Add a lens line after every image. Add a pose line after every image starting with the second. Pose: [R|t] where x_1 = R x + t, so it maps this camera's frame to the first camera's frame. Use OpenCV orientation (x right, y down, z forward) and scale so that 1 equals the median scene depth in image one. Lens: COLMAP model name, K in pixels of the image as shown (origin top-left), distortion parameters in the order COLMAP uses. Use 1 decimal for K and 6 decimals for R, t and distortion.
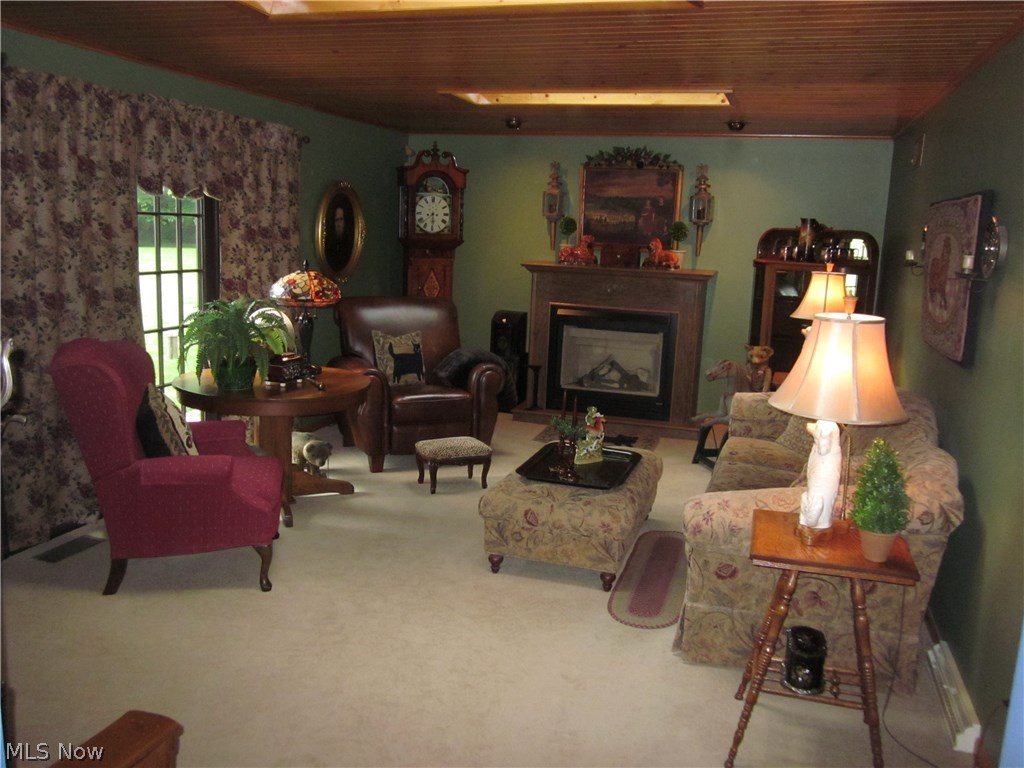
lens RADIAL K [[862.5, 0, 512.0], [0, 862.5, 384.0], [0, 0, 1]] dist [-0.035572, 0.012036]
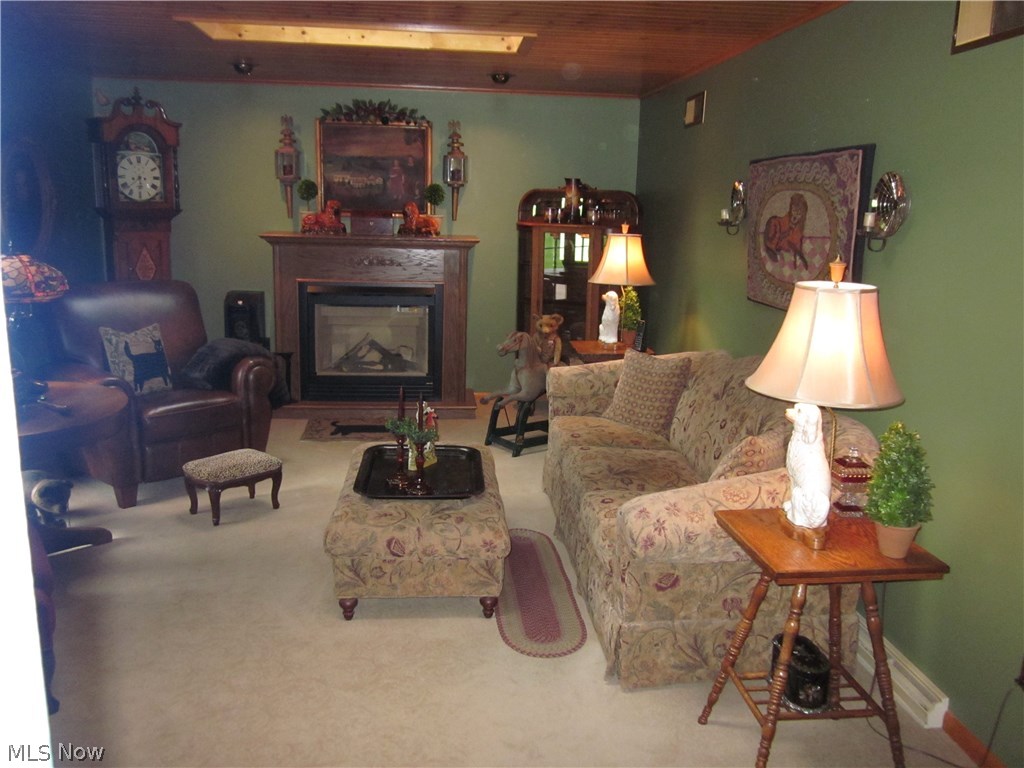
lens RADIAL K [[862.5, 0, 512.0], [0, 862.5, 384.0], [0, 0, 1]] dist [-0.035572, 0.012036]
pose [[0.921229, -0.094982, 0.377249, -0.119555], [0.080049, 0.995267, 0.055106, -0.024958], [-0.380697, -0.020567, 0.924471, 0.145708]]
